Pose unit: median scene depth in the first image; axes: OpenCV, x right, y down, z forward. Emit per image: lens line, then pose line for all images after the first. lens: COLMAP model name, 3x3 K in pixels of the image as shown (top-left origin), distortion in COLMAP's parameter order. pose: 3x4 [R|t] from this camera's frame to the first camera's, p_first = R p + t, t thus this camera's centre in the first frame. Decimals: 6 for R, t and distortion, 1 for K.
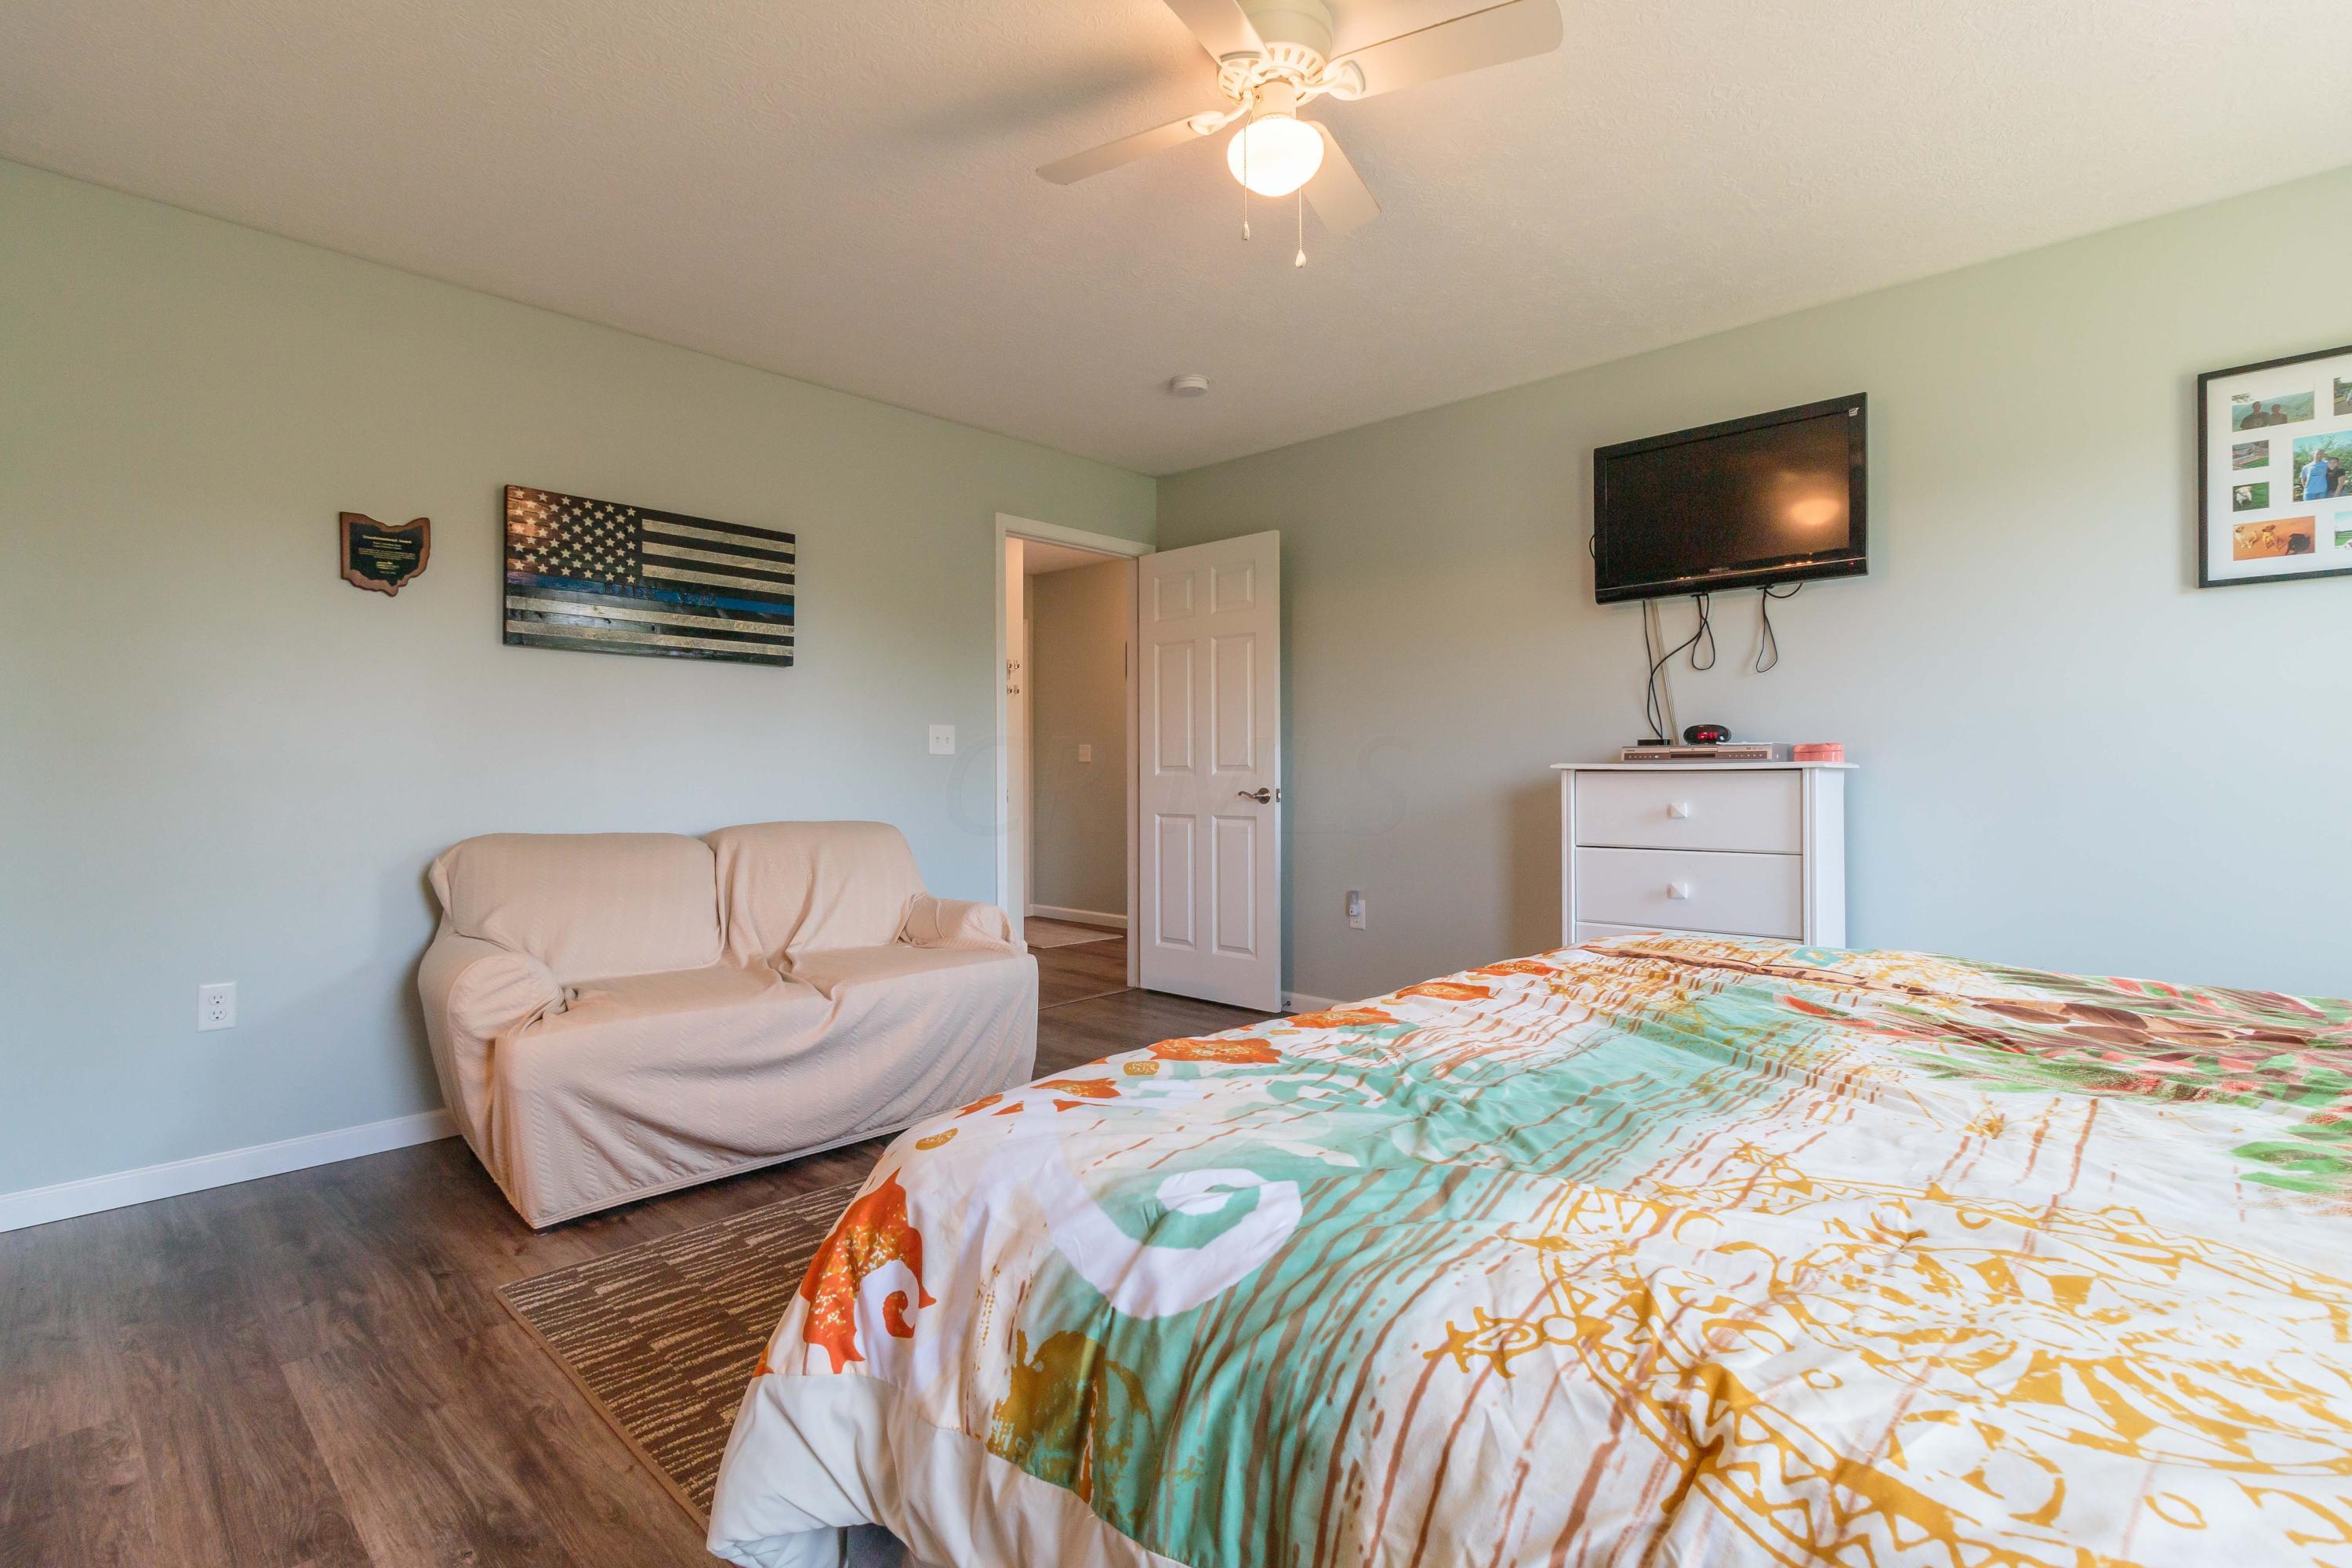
lens RADIAL K [[1098.4, 0, 1182.5], [0, 1098.4, 774.0], [0, 0, 1]] dist [0.001944, 0.000006]
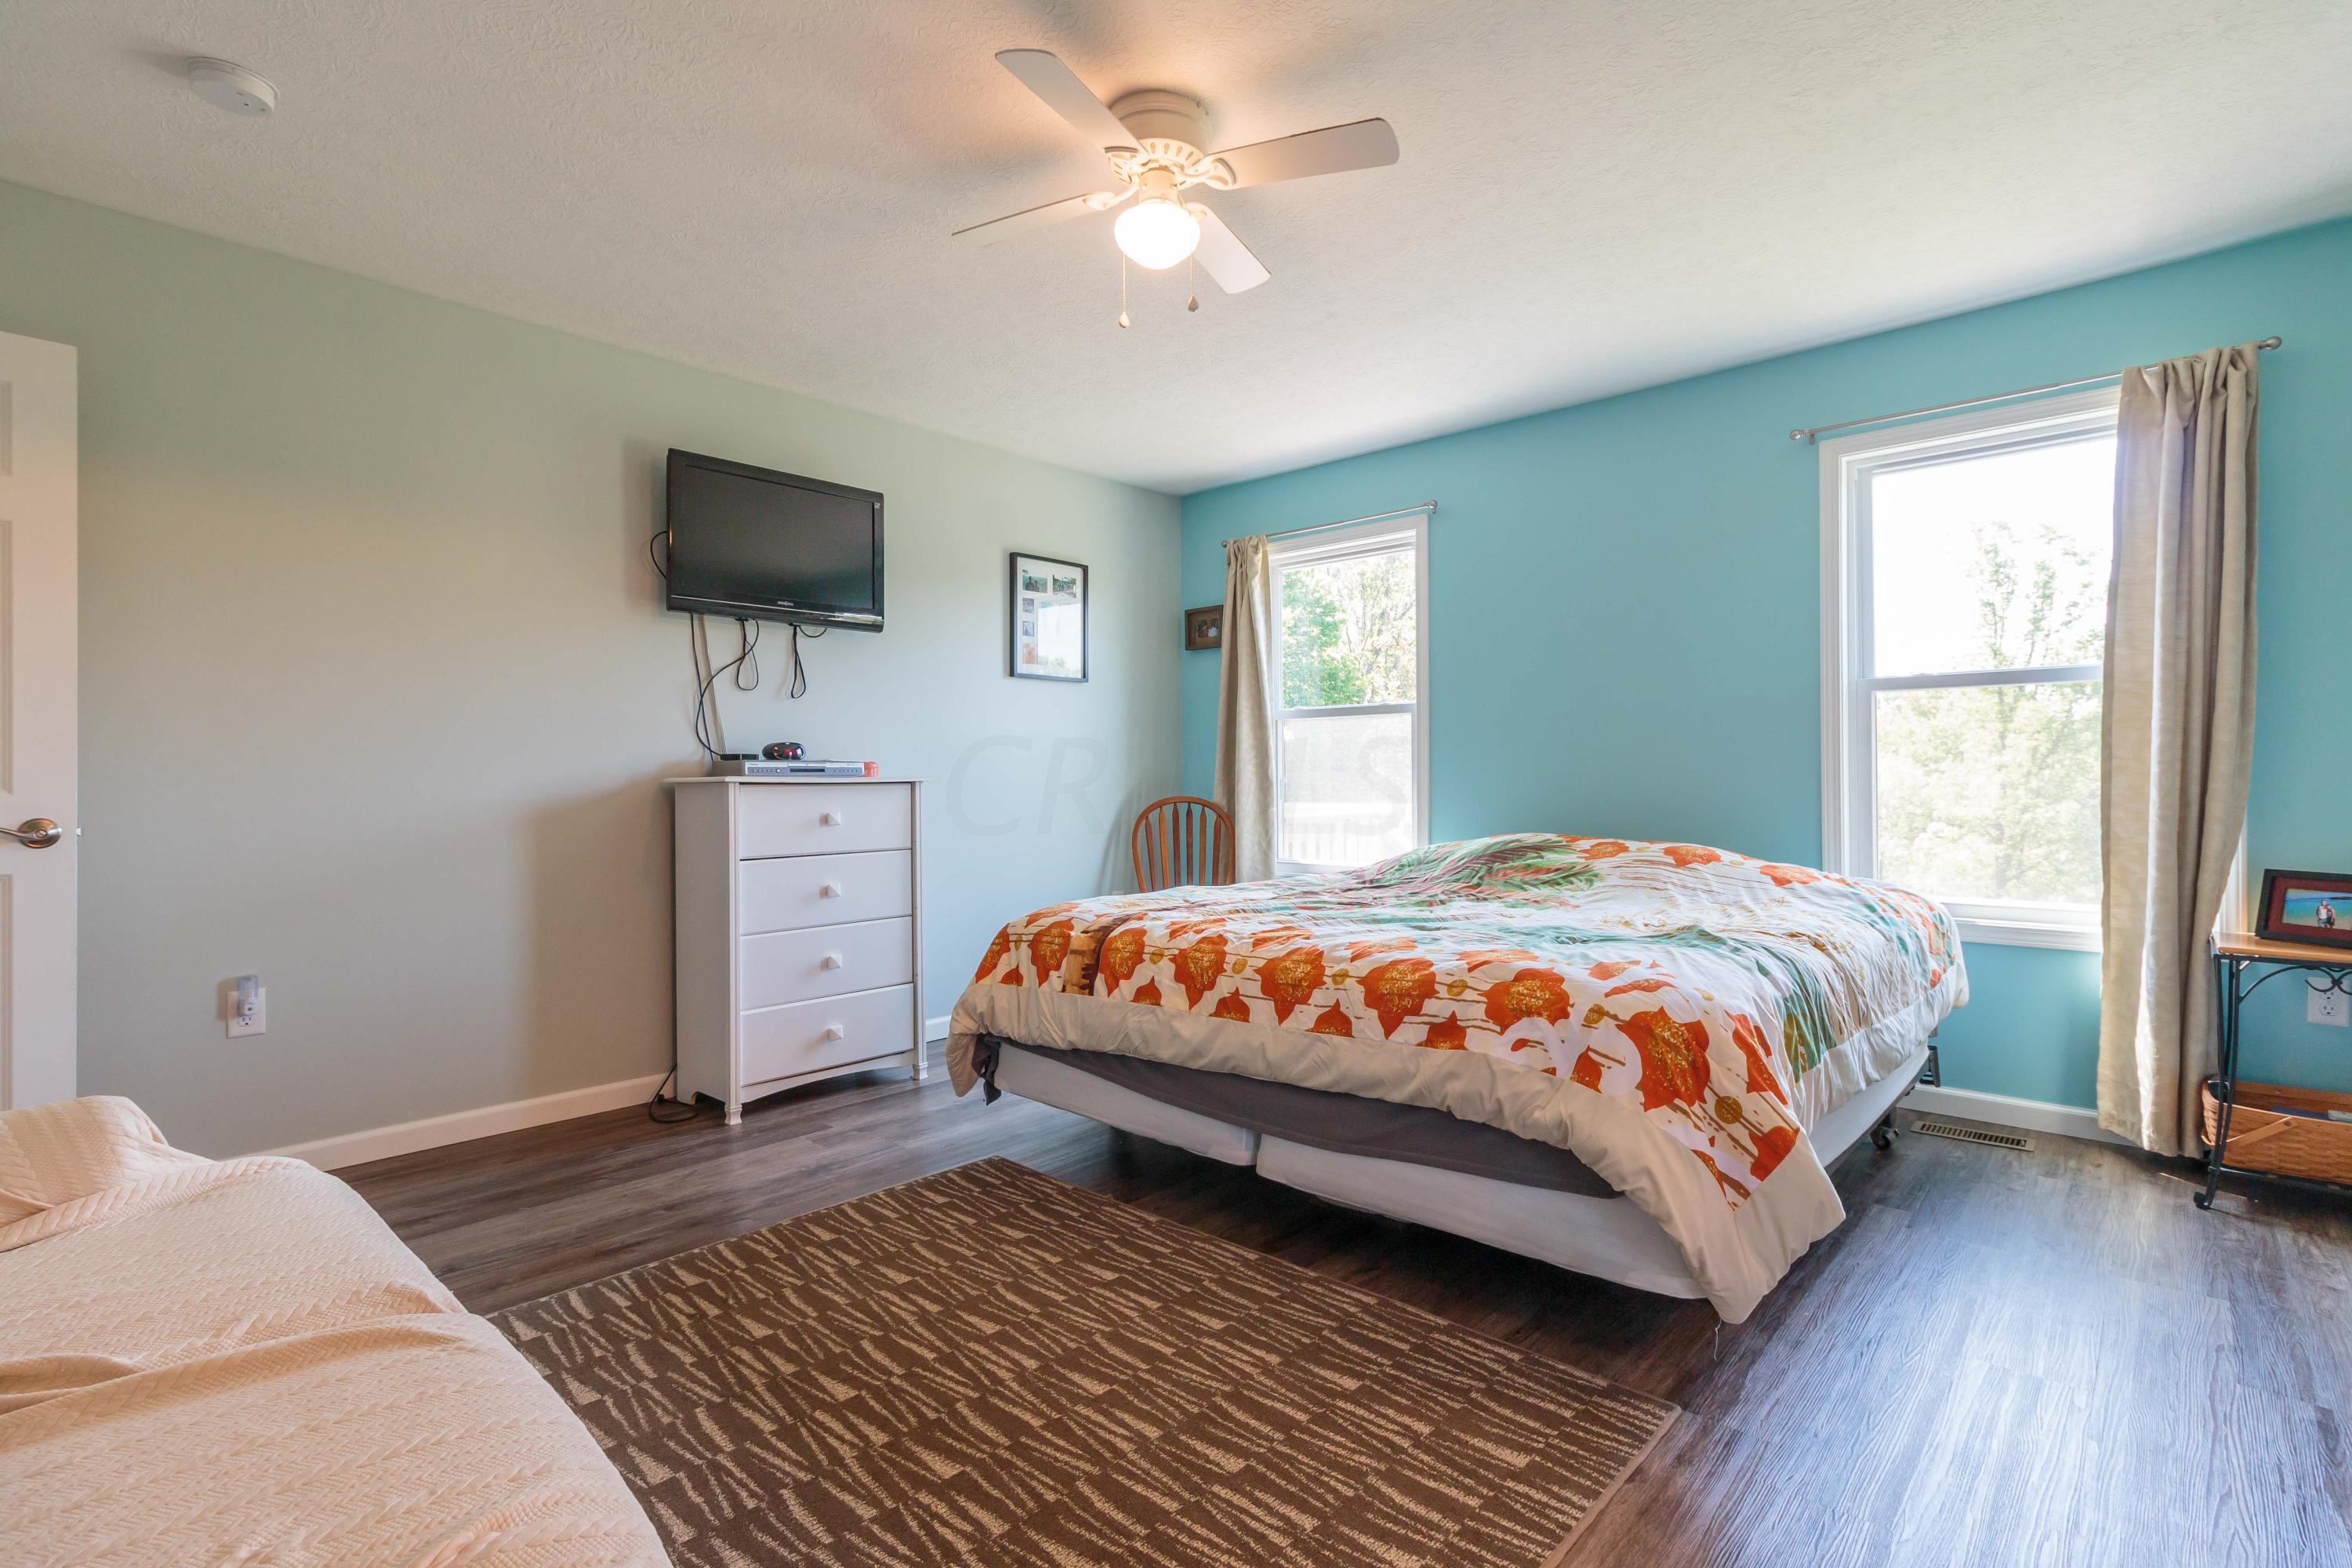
lens RADIAL K [[1098.4, 0, 1177.0], [0, 1098.4, 788.3], [0, 0, 1]] dist [0.001944, 0.000006]
pose [[-0.006772, -0.003985, 0.999969, -0.648783], [0.006347, 0.999972, 0.004028, -0.001311], [-0.999957, 0.006374, -0.006746, 0.633055]]
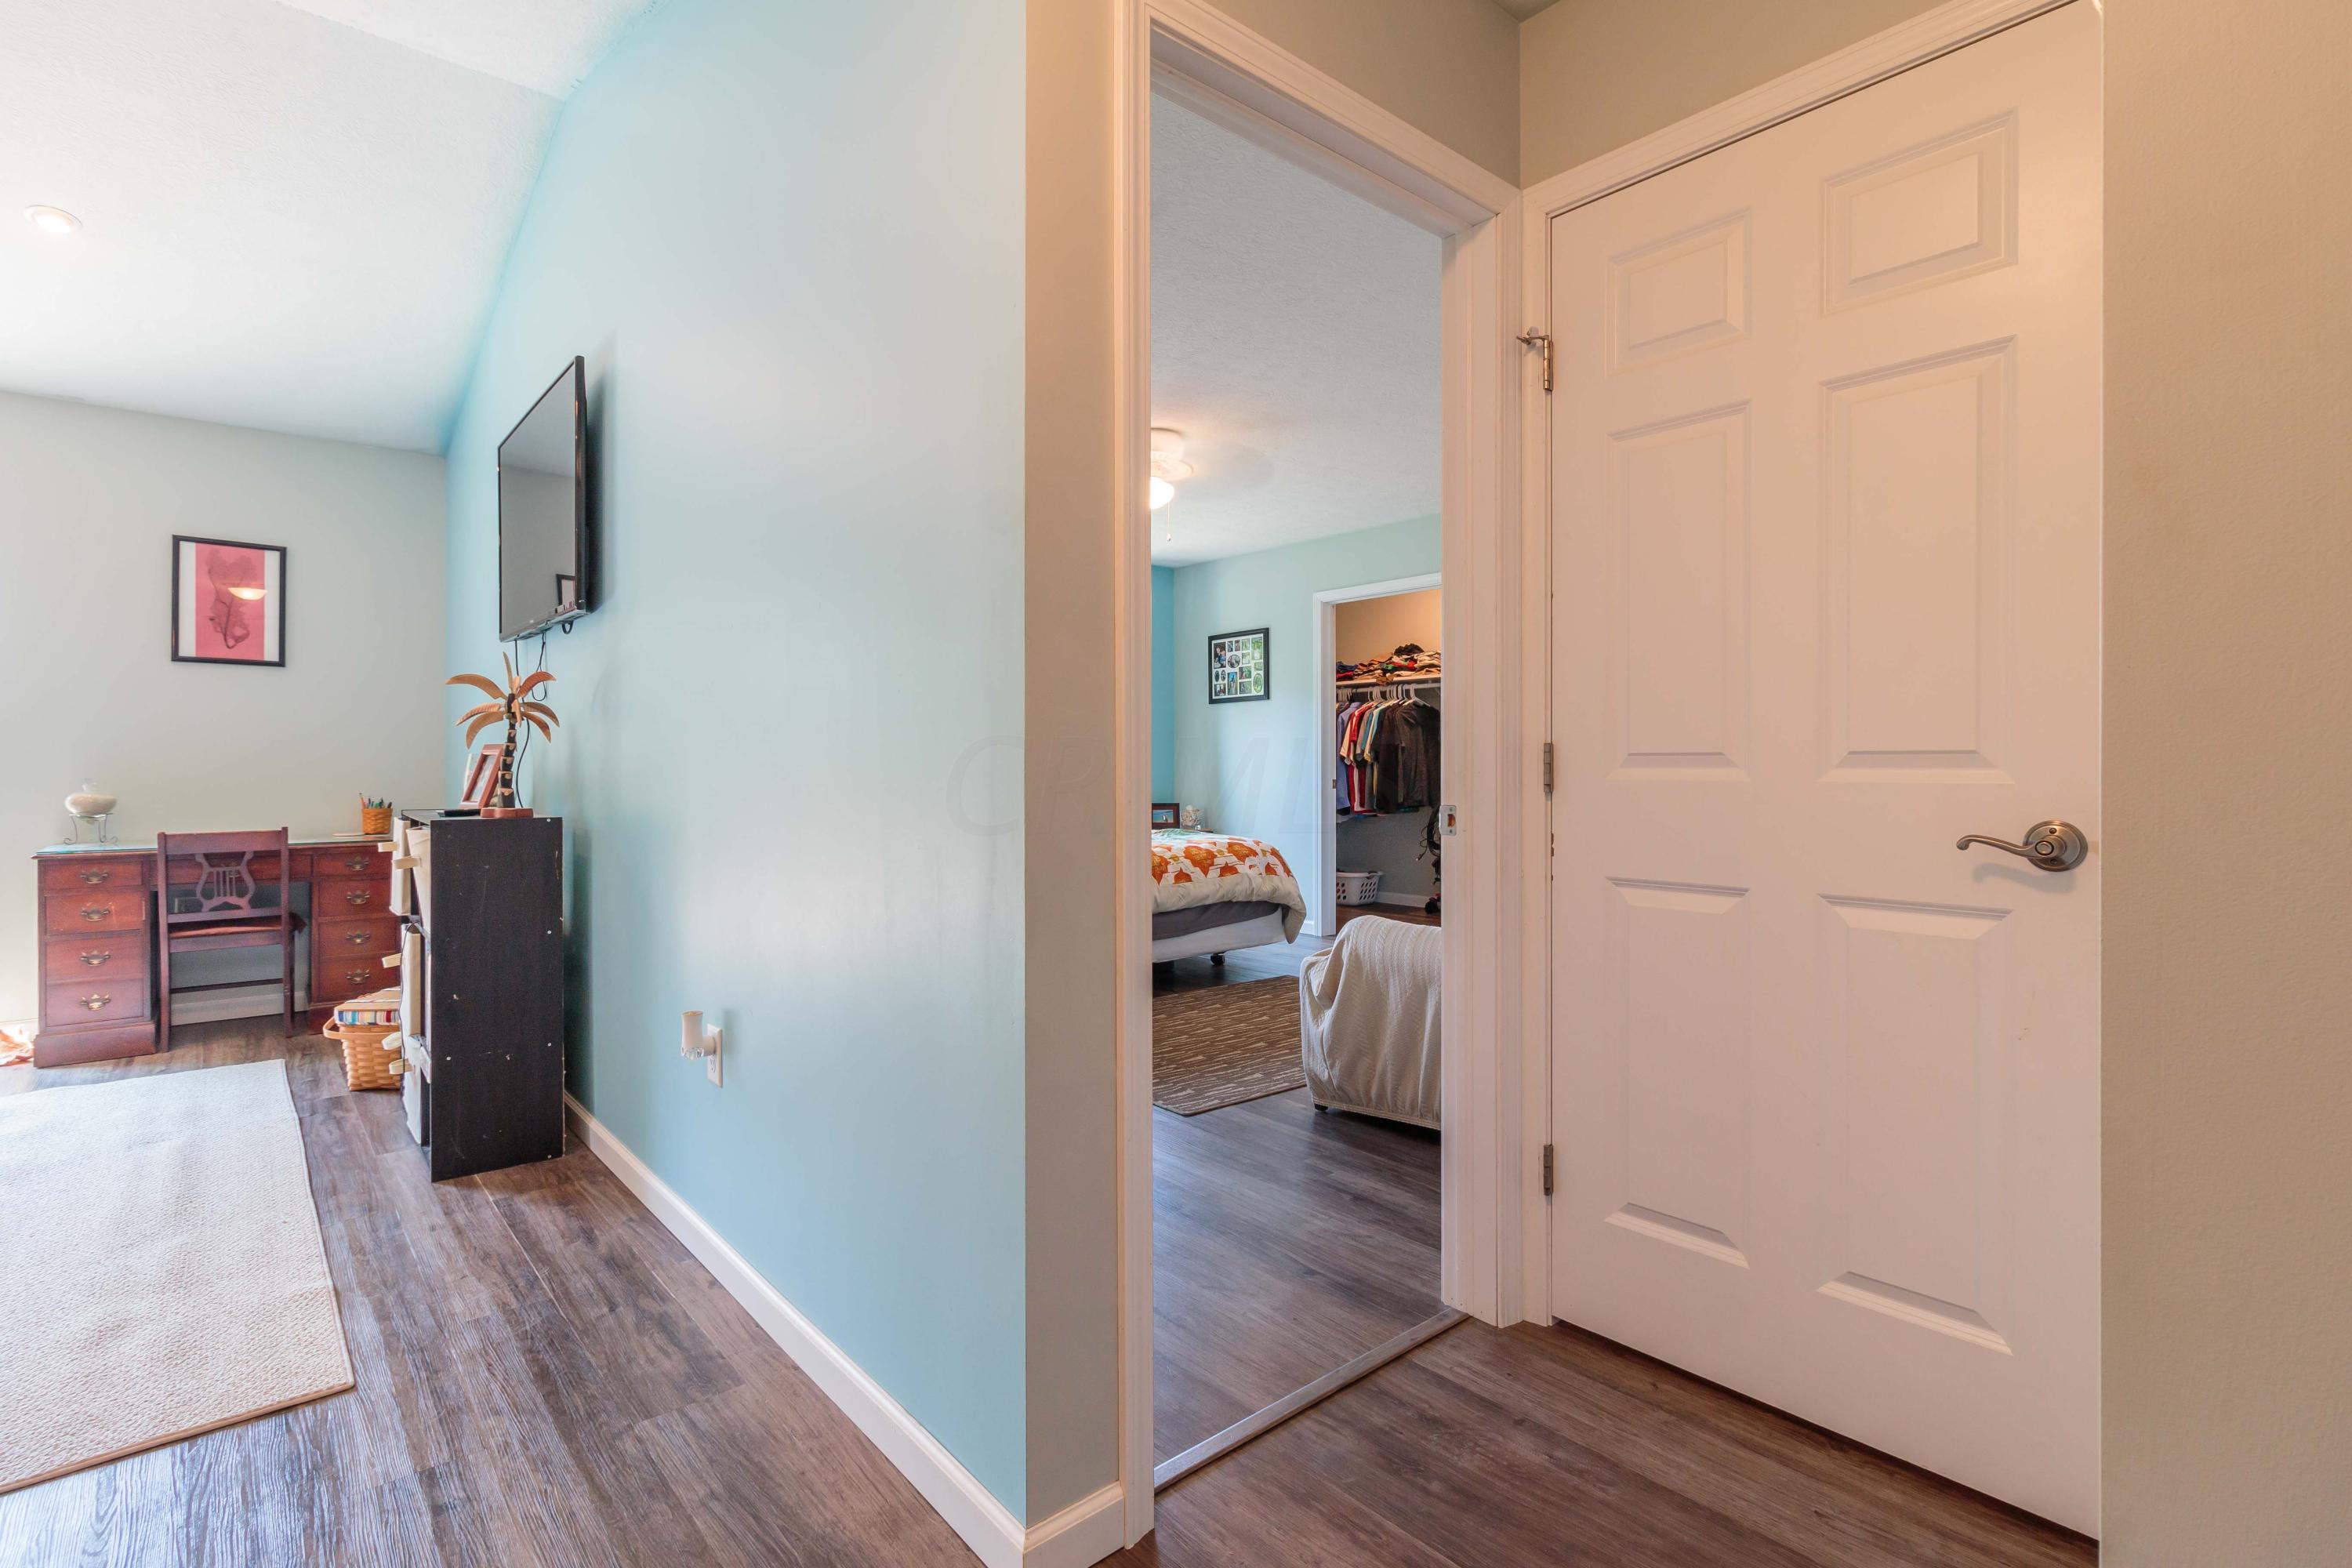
lens RADIAL K [[1098.4, 0, 1167.8], [0, 1098.4, 772.5], [0, 0, 1]] dist [0.001944, 0.000006]
pose [[-0.989446, 0.014627, 0.144160, -0.367932], [0.014543, 0.999893, -0.001634, -0.004512], [-0.144169, 0.000480, -0.989553, 1.560470]]
